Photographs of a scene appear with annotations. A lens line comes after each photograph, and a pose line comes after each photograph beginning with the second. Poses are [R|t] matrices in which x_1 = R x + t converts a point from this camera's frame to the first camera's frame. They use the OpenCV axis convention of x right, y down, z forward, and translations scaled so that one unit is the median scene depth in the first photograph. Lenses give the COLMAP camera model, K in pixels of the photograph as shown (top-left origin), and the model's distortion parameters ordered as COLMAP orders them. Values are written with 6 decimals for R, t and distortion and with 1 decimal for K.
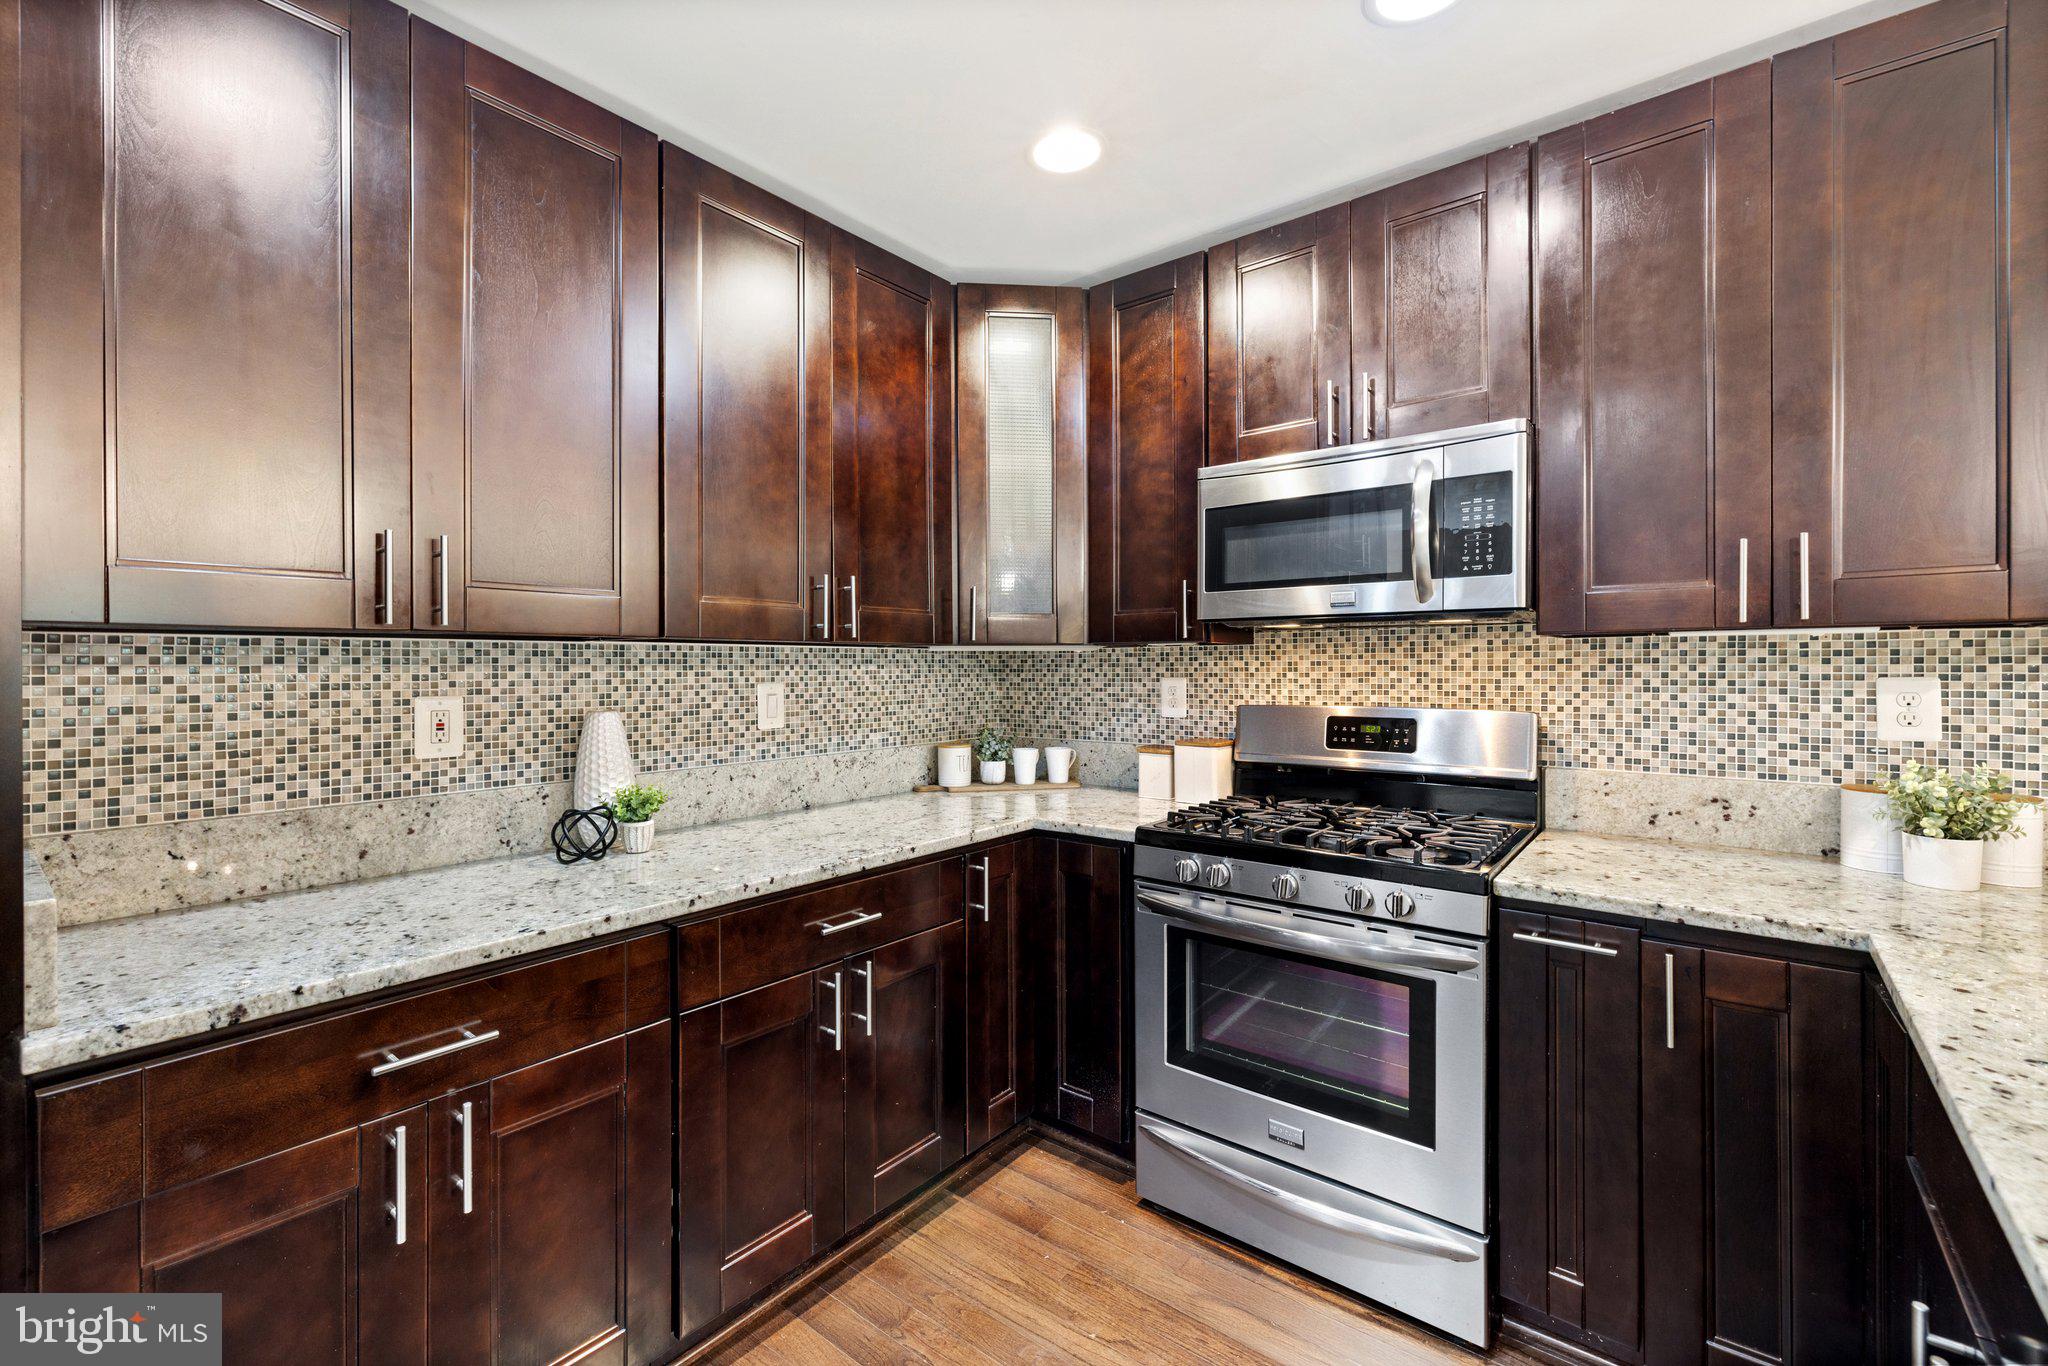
lens RADIAL K [[877.4, 0, 989.7], [0, 877.4, 672.8], [0, 0, 1]] dist [0.000041, 0.000050]
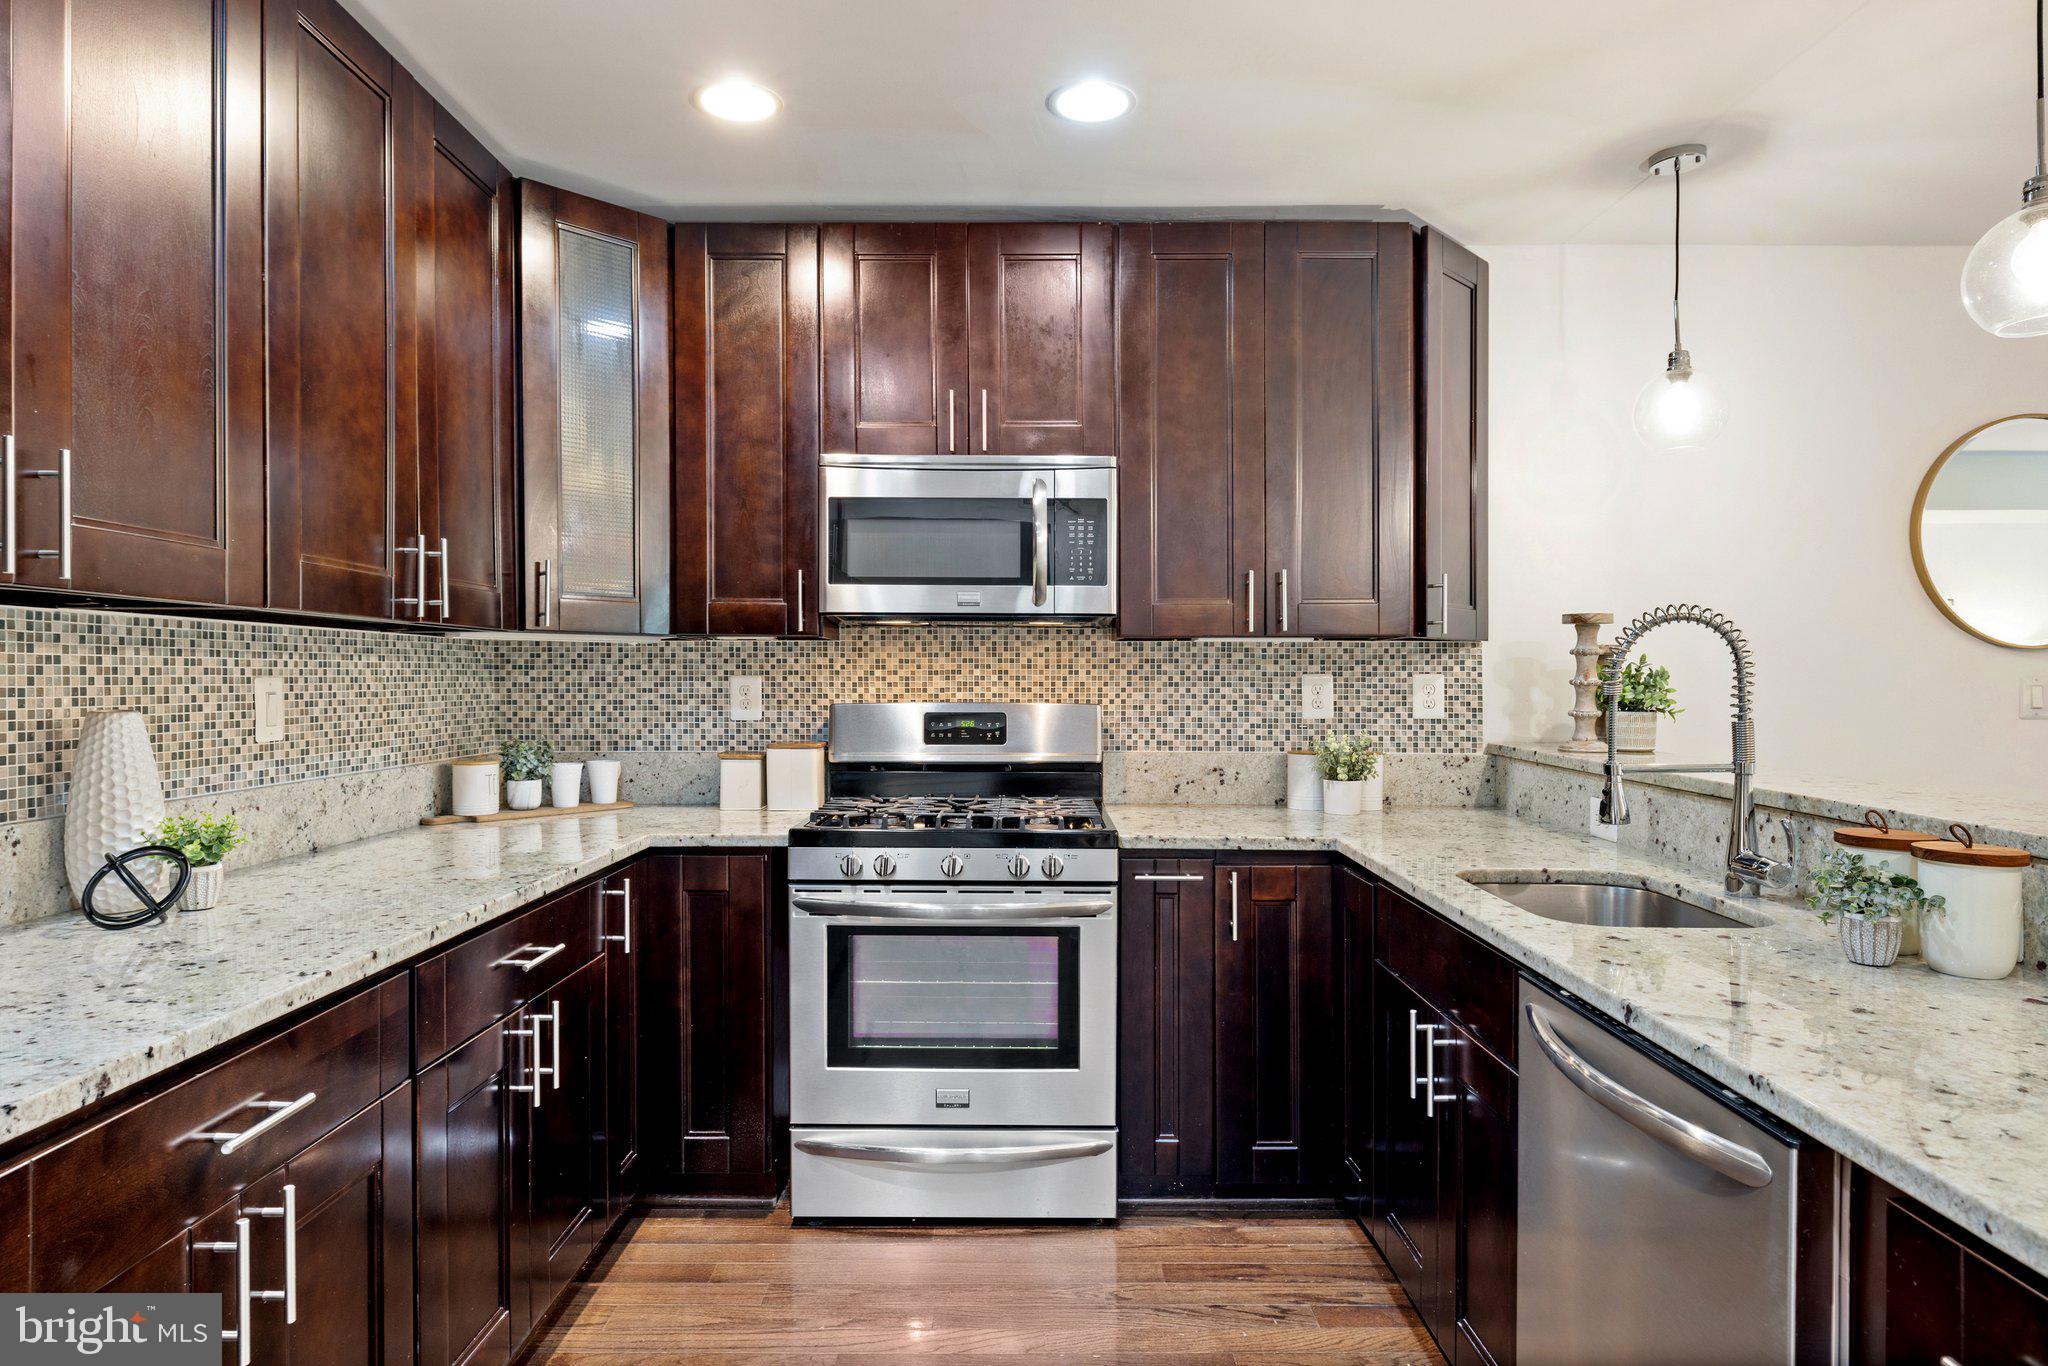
lens RADIAL K [[1212.9, 0, 1024.0], [0, 1212.9, 683.0], [0, 0, 1]] dist [-0.002803, 0.000761]
pose [[0.765598, 0.003442, 0.643310, -0.459979], [-0.001020, 0.999991, -0.004137, 0.022176], [-0.643319, 0.002511, 0.765594, -0.157519]]
